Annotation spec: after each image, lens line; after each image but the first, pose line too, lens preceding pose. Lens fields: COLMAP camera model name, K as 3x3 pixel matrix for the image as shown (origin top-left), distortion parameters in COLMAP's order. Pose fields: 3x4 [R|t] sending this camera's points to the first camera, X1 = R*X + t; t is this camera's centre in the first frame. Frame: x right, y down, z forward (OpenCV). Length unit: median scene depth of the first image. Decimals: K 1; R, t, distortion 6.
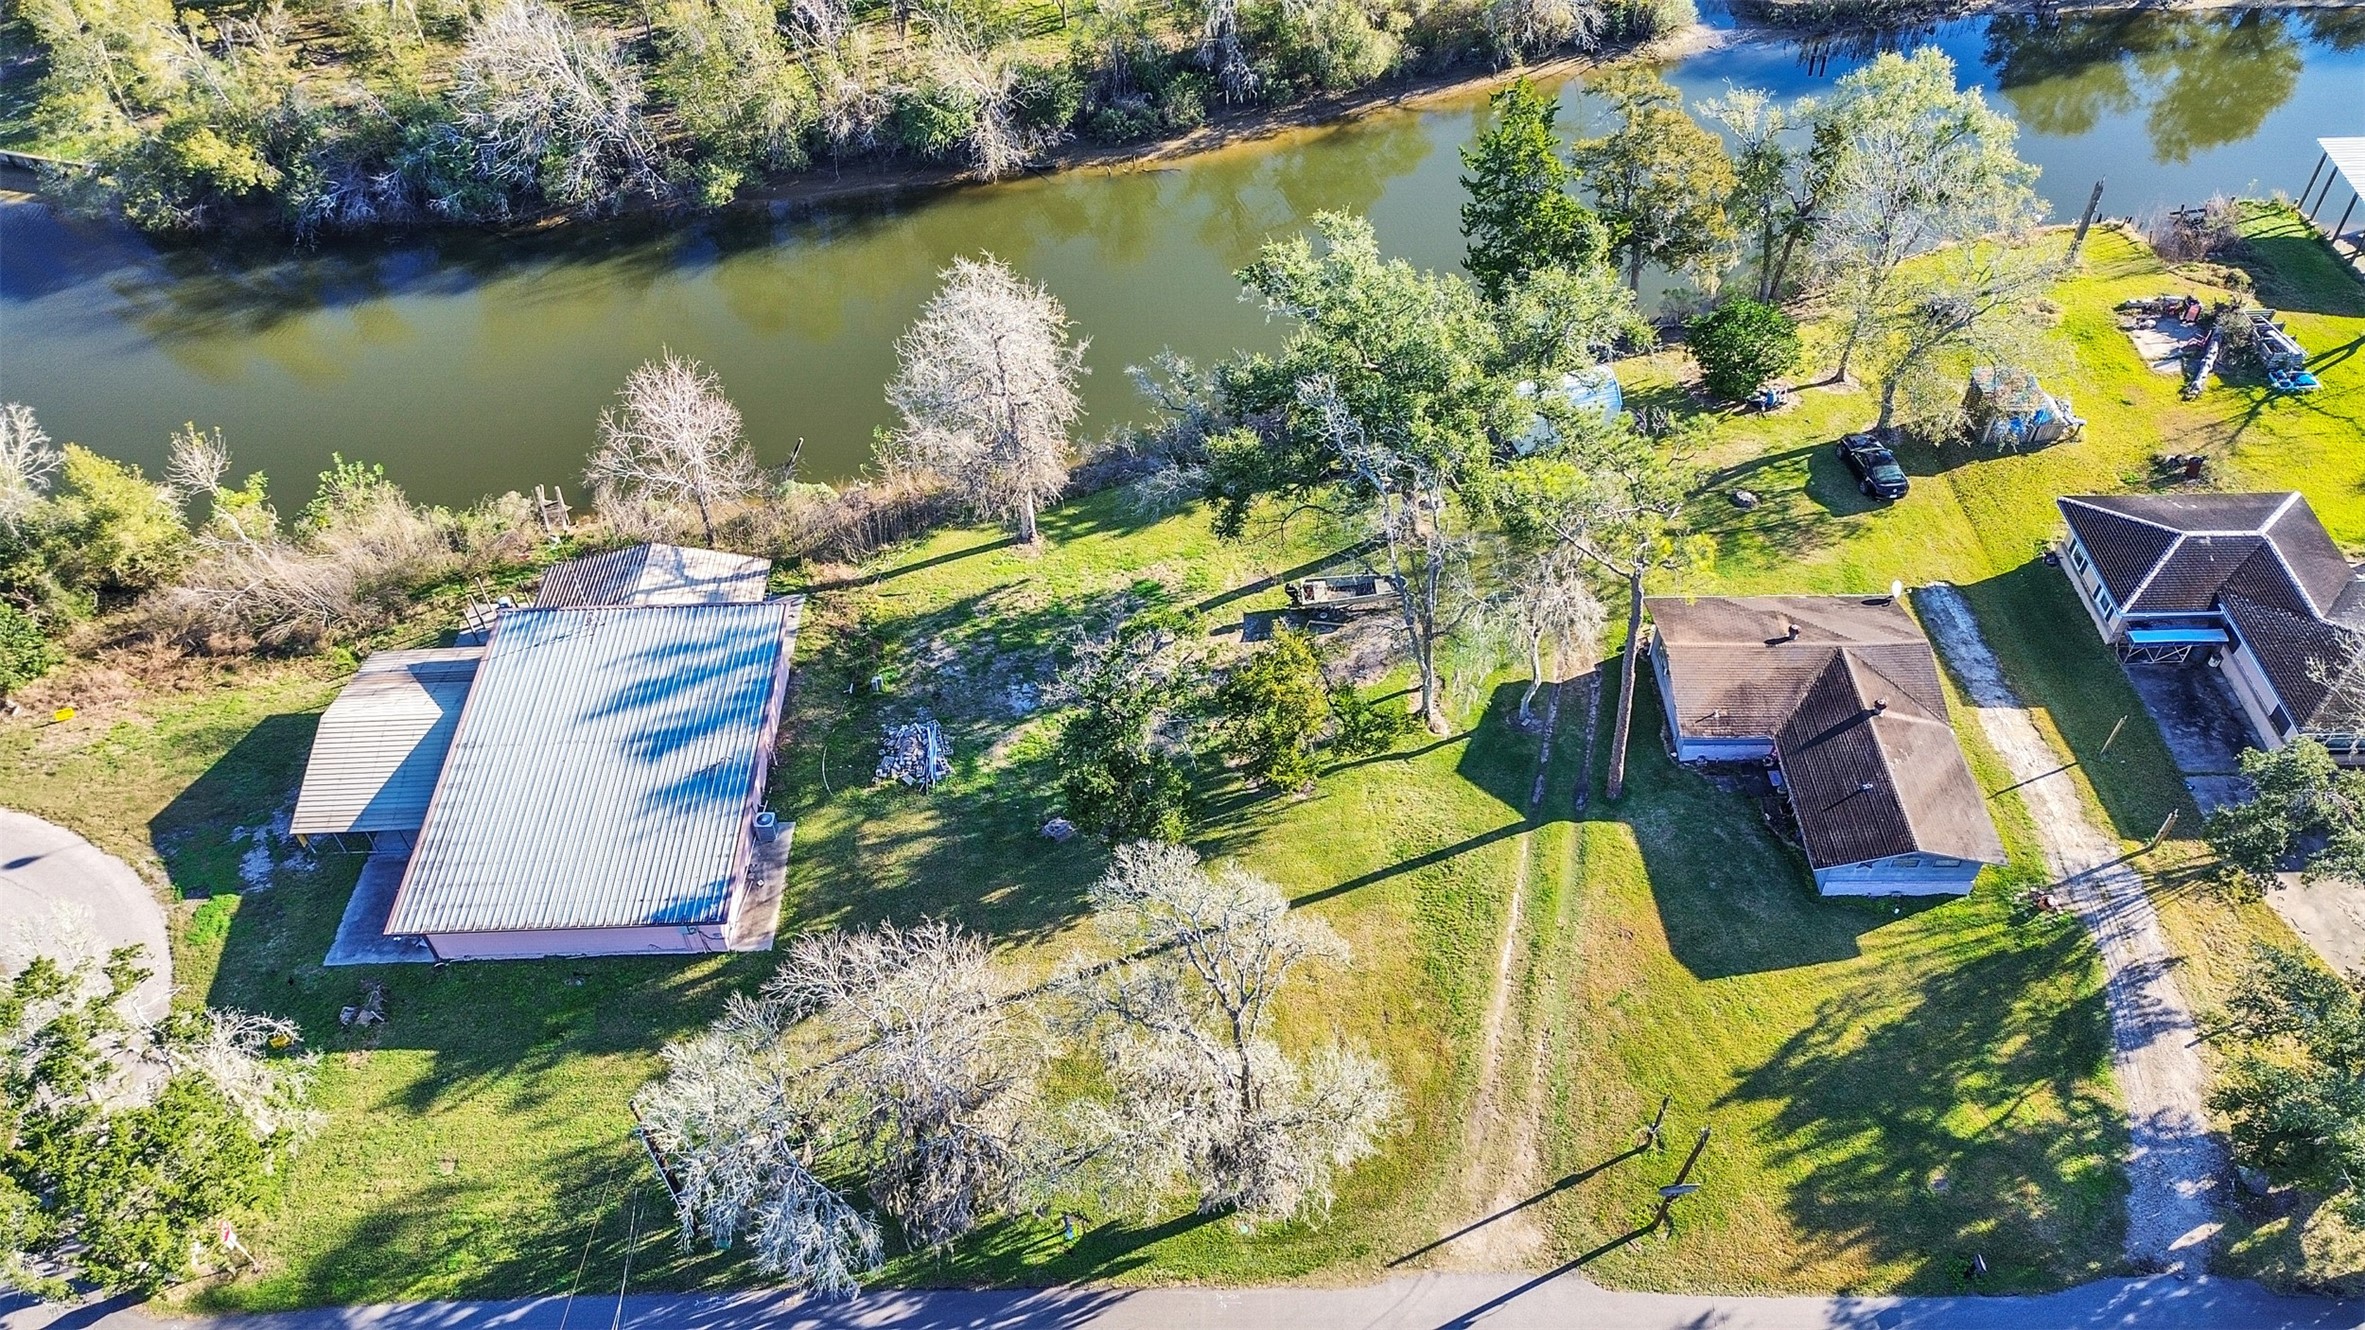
lens RADIAL K [[1690.7, 0, 1182.5], [0, 1690.7, 665.0], [0, 0, 1]] dist [0.085941, -0.108737]
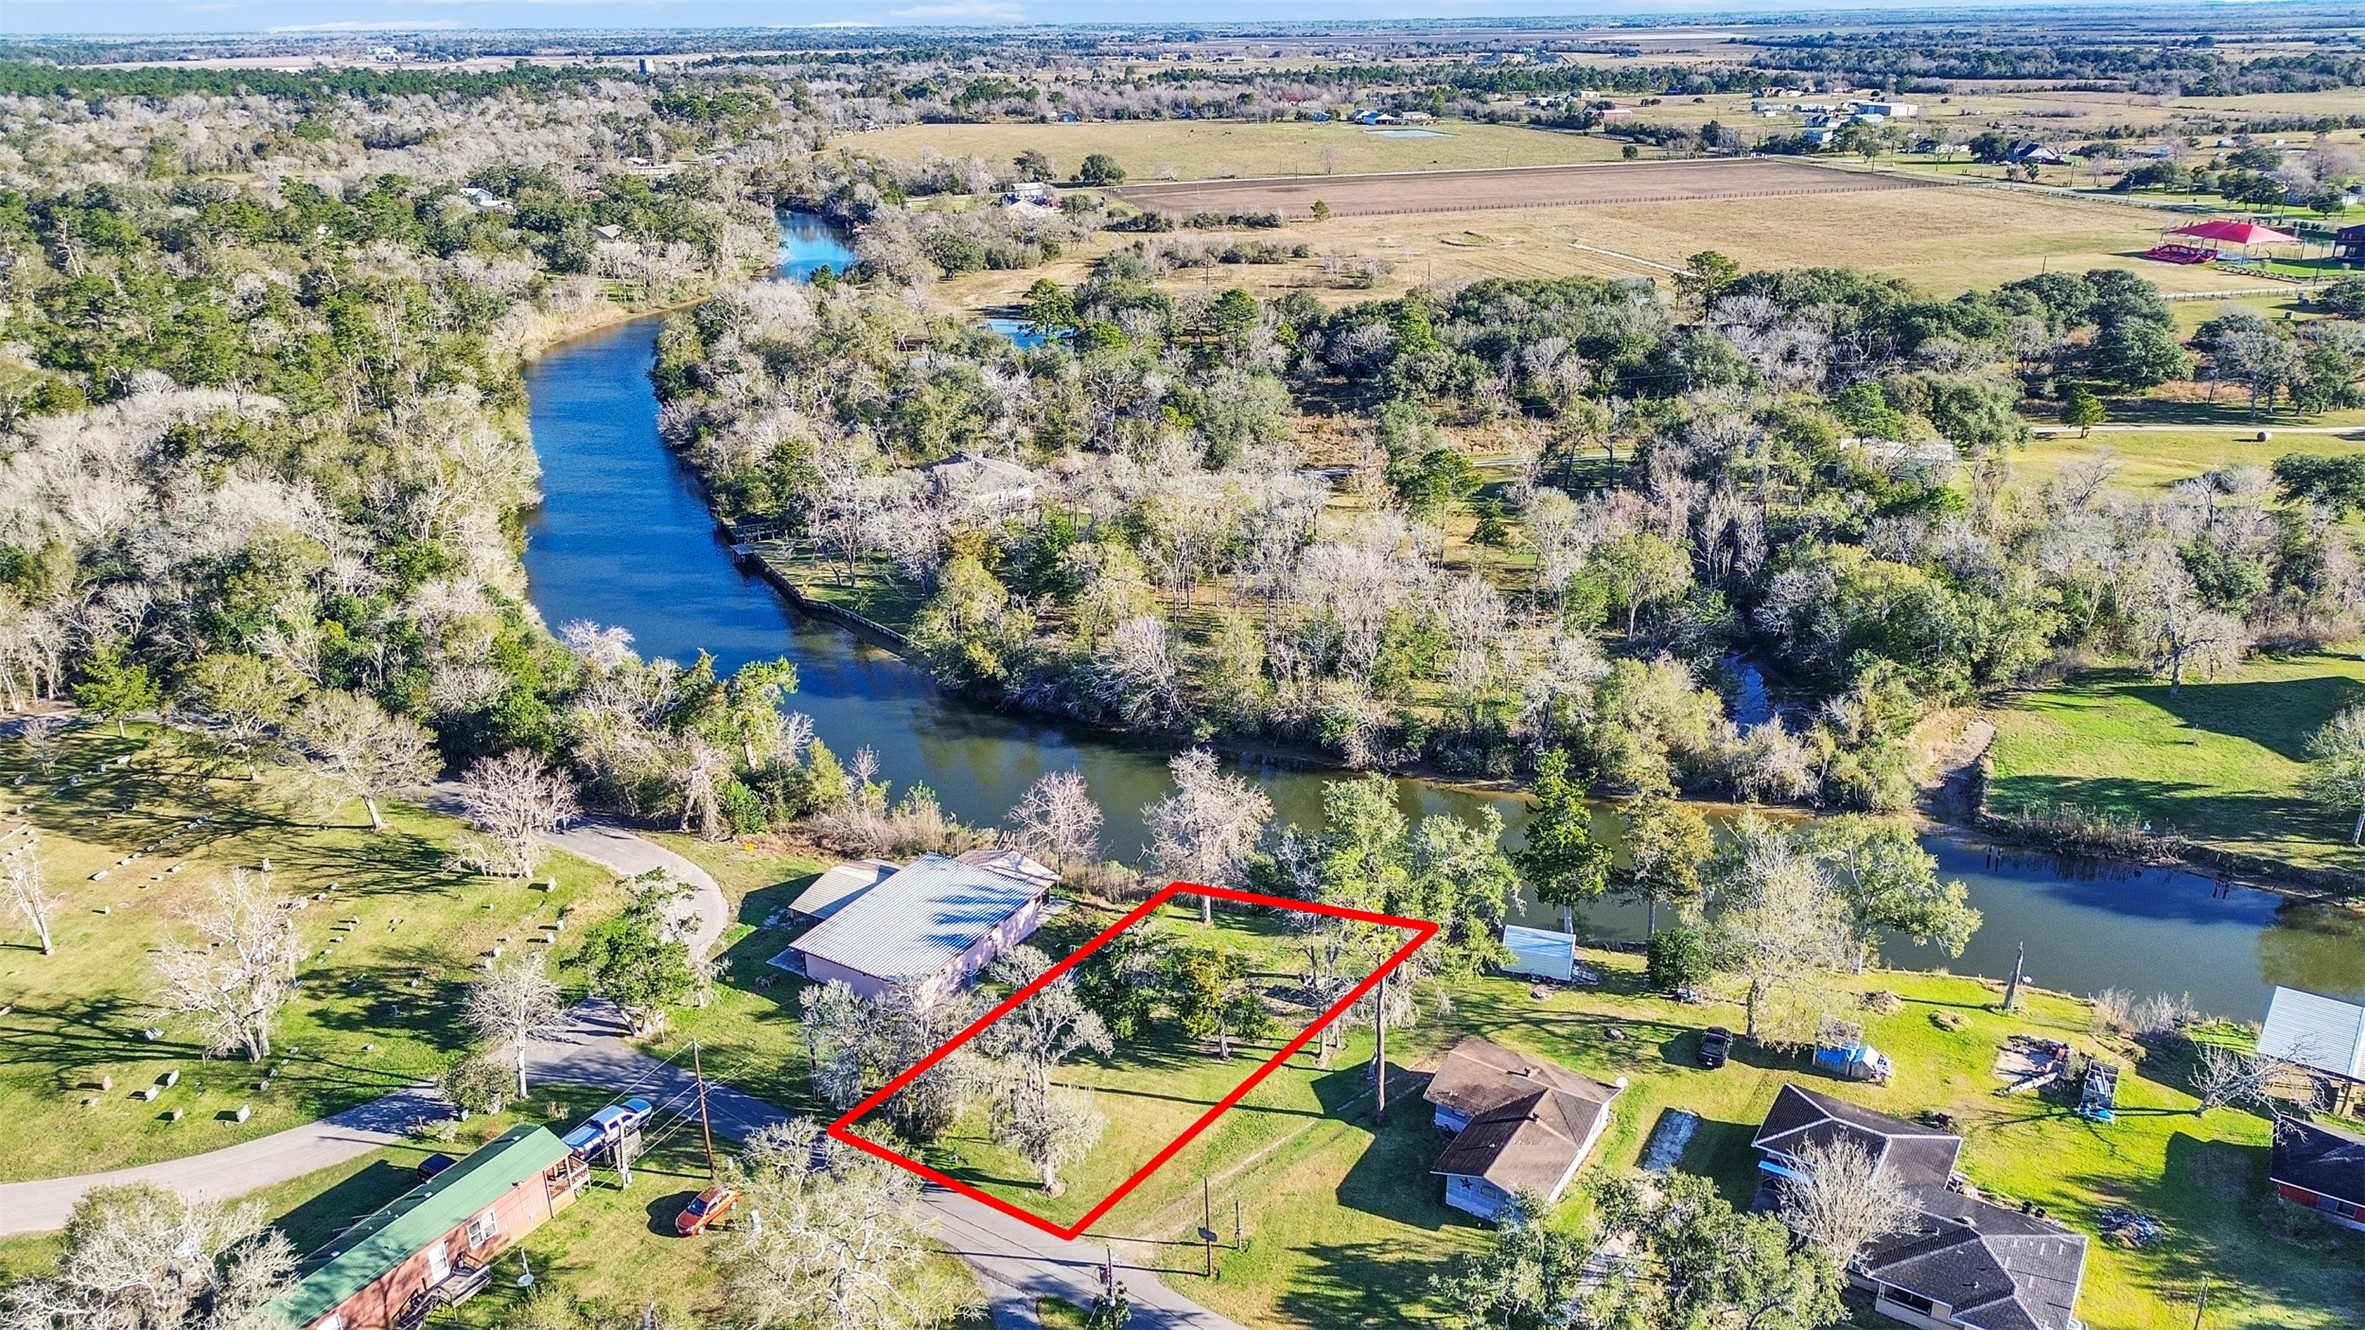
lens RADIAL K [[1690.7, 0, 1182.5], [0, 1690.7, 665.0], [0, 0, 1]] dist [0.085941, -0.108737]
pose [[0.837722, 0.210786, -0.503776, 0.782983], [-0.397597, 0.867800, -0.298059, 0.245619], [0.374350, 0.449991, 0.810784, -0.570421]]
